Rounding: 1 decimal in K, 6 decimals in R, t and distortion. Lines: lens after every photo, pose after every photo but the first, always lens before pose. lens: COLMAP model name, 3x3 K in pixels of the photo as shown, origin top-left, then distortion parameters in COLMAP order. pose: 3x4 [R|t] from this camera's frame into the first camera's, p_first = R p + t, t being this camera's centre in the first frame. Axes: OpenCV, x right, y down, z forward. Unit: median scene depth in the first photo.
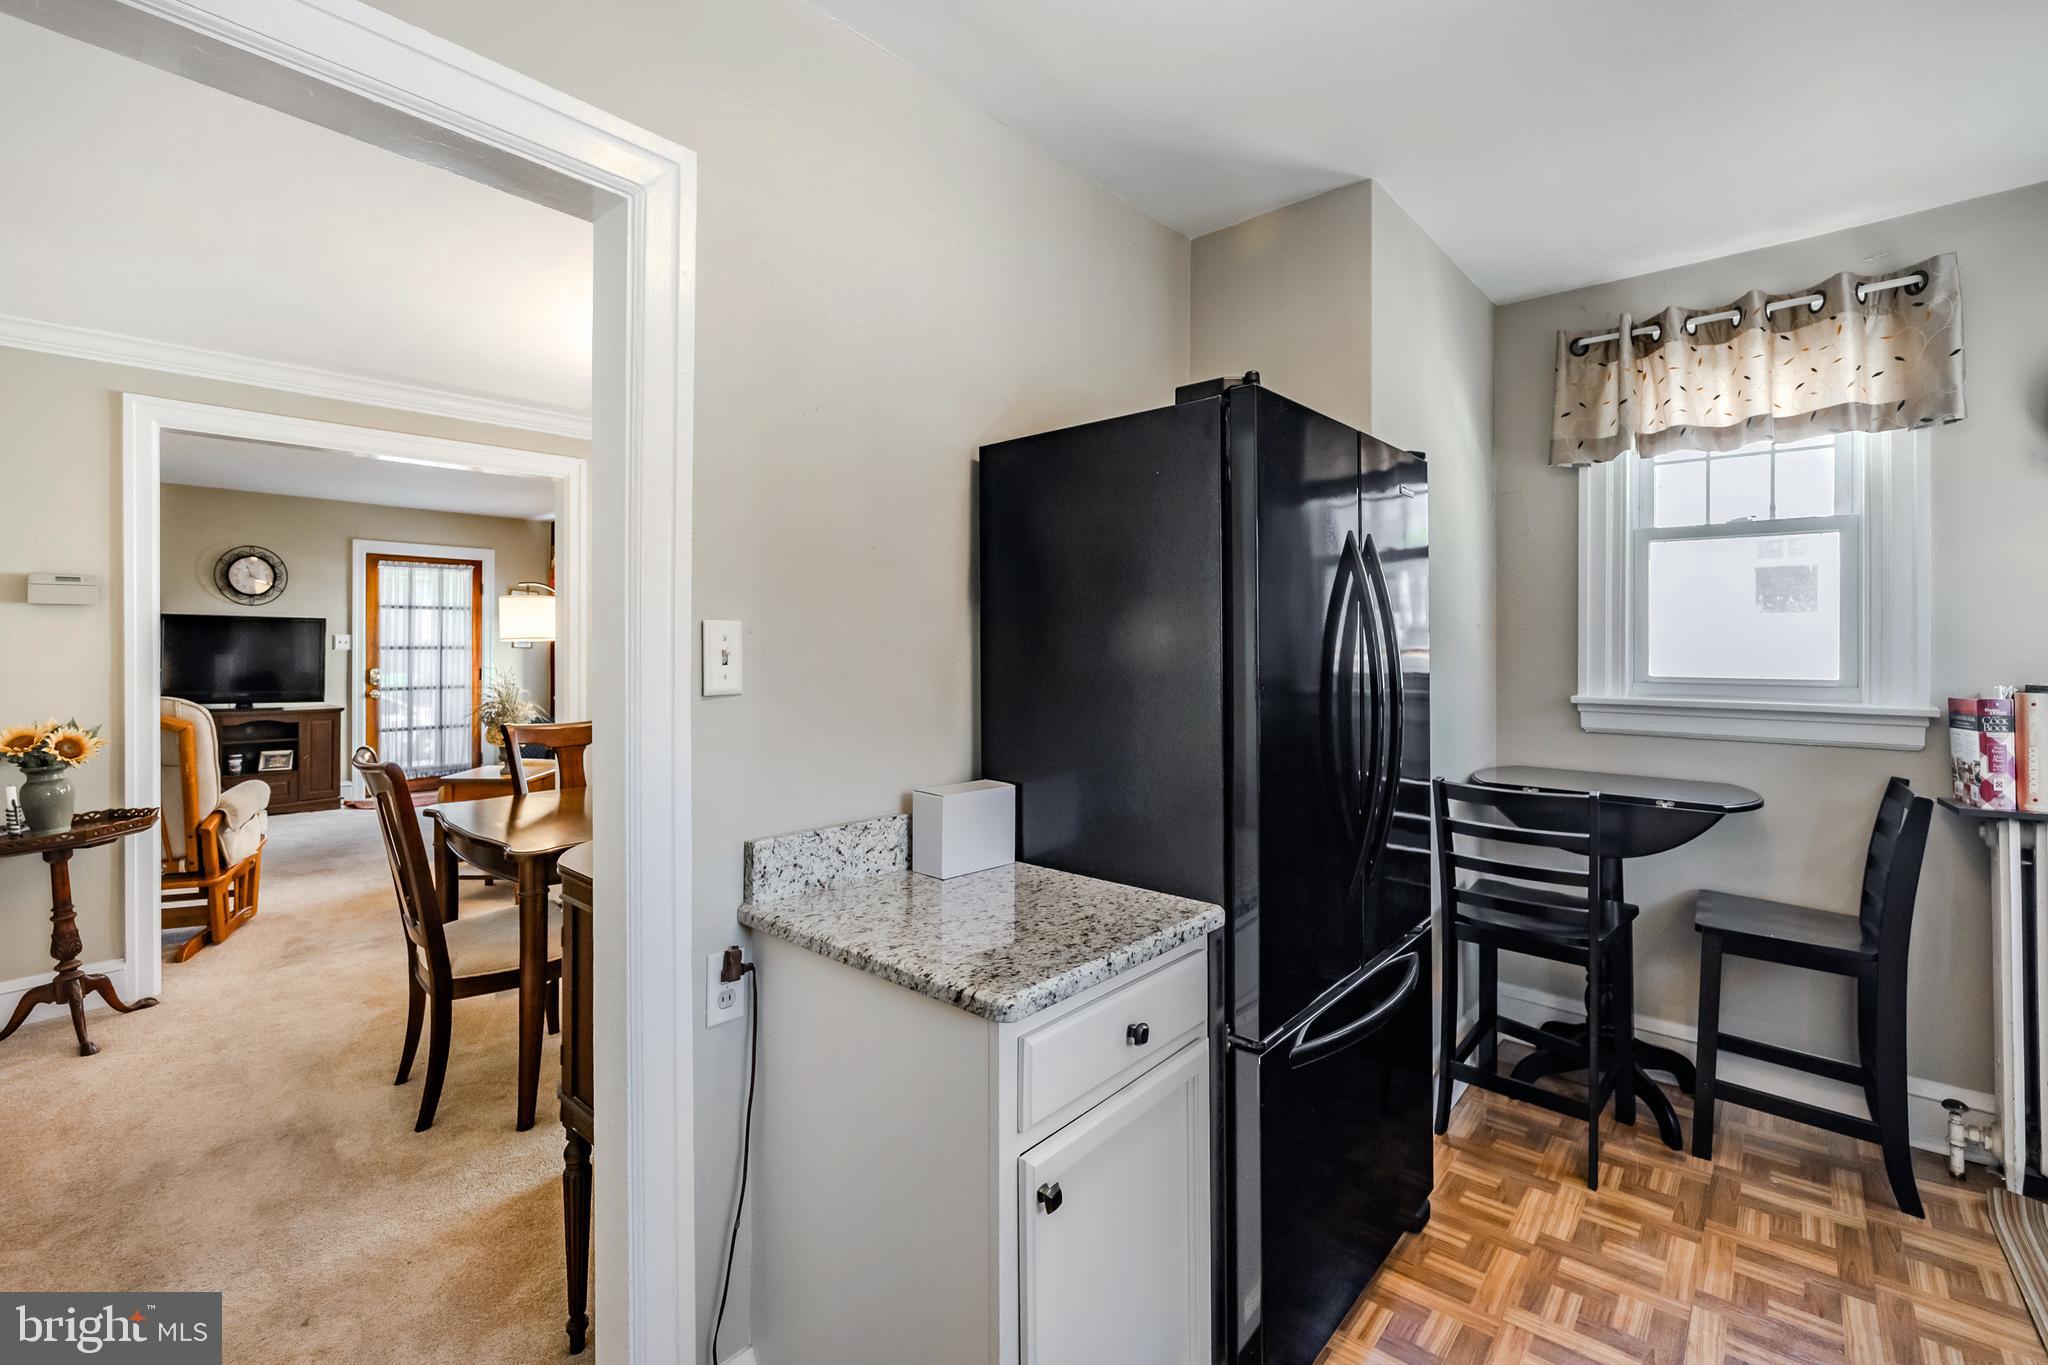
lens RADIAL K [[865.3, 0, 1042.9], [0, 865.3, 638.1], [0, 0, 1]] dist [-0.009701, 0.004099]
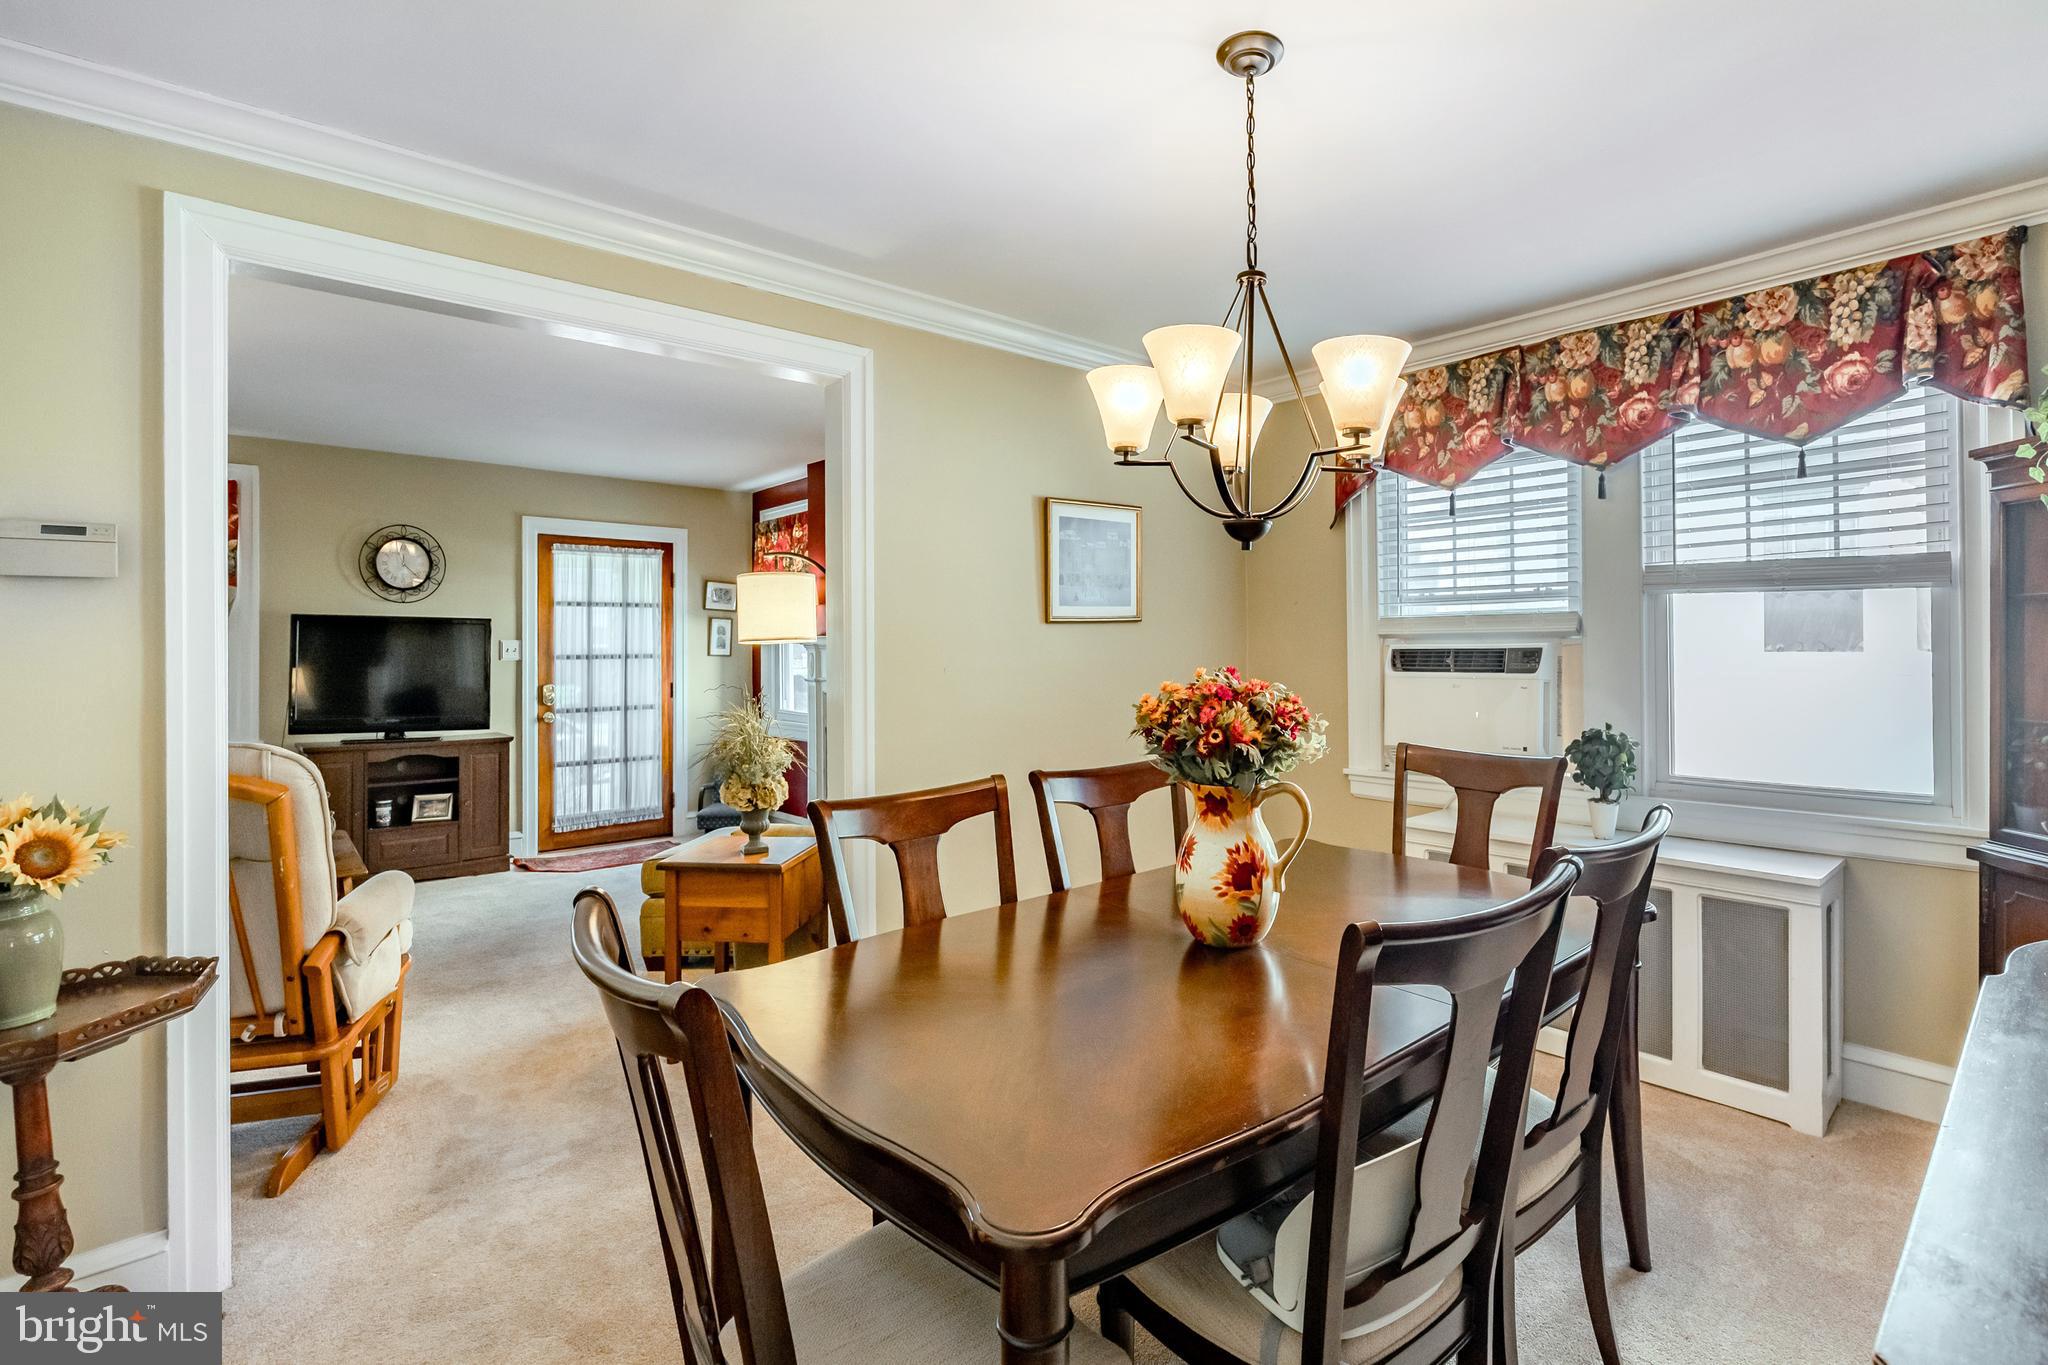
lens RADIAL K [[926.2, 0, 1050.7], [0, 926.2, 641.3], [0, 0, 1]] dist [-0.004712, 0.002920]
pose [[0.989274, -0.006768, -0.145913, -0.229224], [0.006244, 0.999972, -0.004049, 0.003461], [0.145937, 0.003094, 0.989289, 0.269172]]
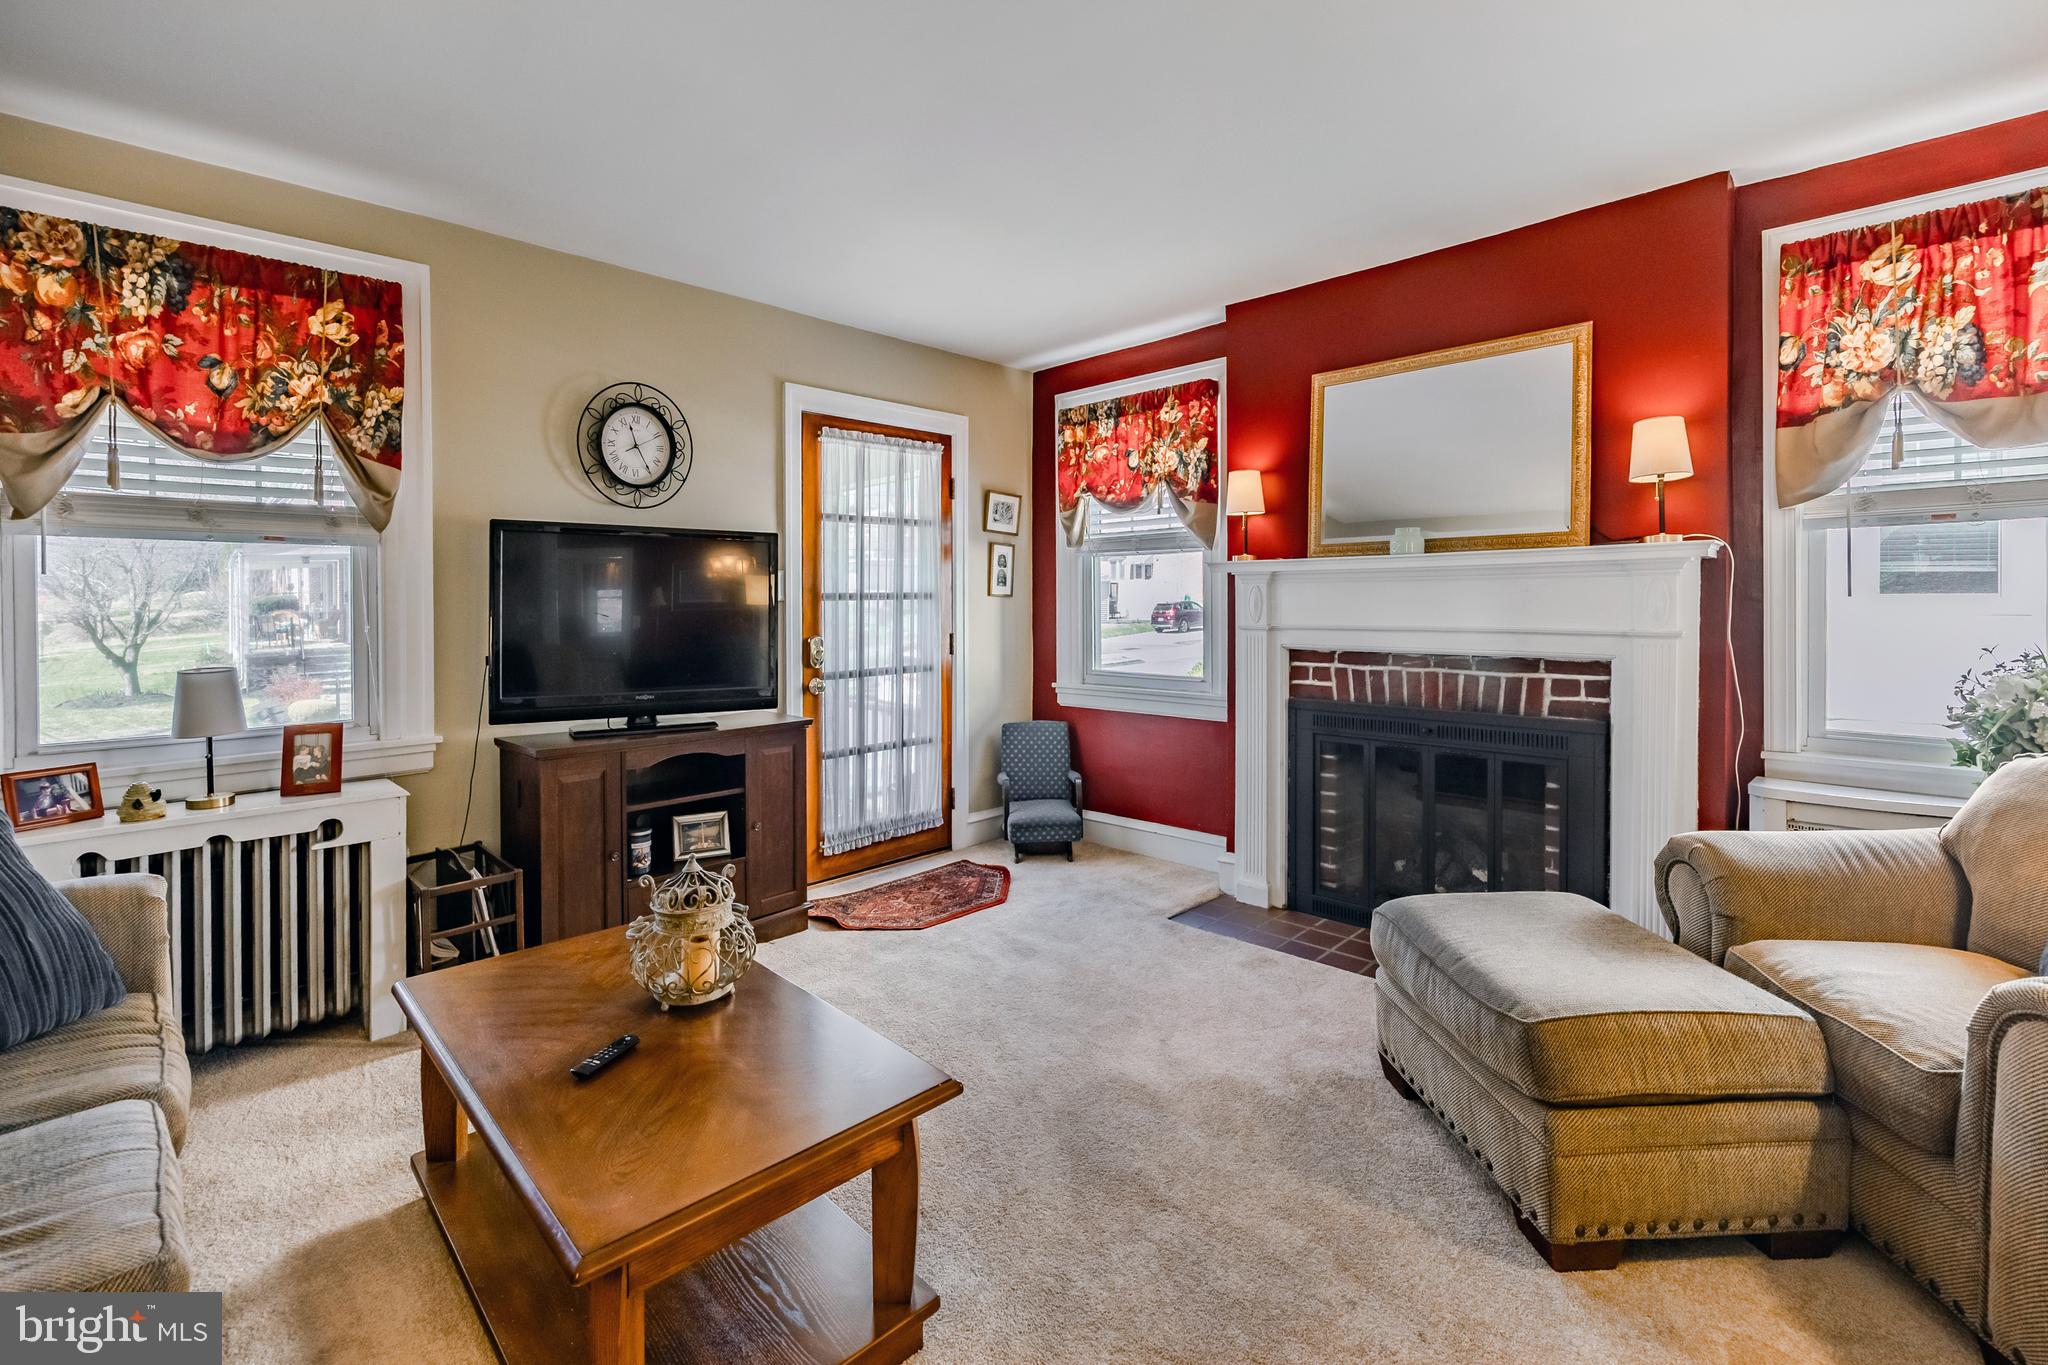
lens RADIAL K [[888.3, 0, 1021.8], [0, 888.3, 600.9], [0, 0, 1]] dist [-0.007451, 0.001470]
pose [[0.995795, -0.008984, -0.091164, -0.652313], [0.009464, 0.999944, 0.004836, 0.013615], [0.091116, -0.005678, 0.995824, 0.520676]]
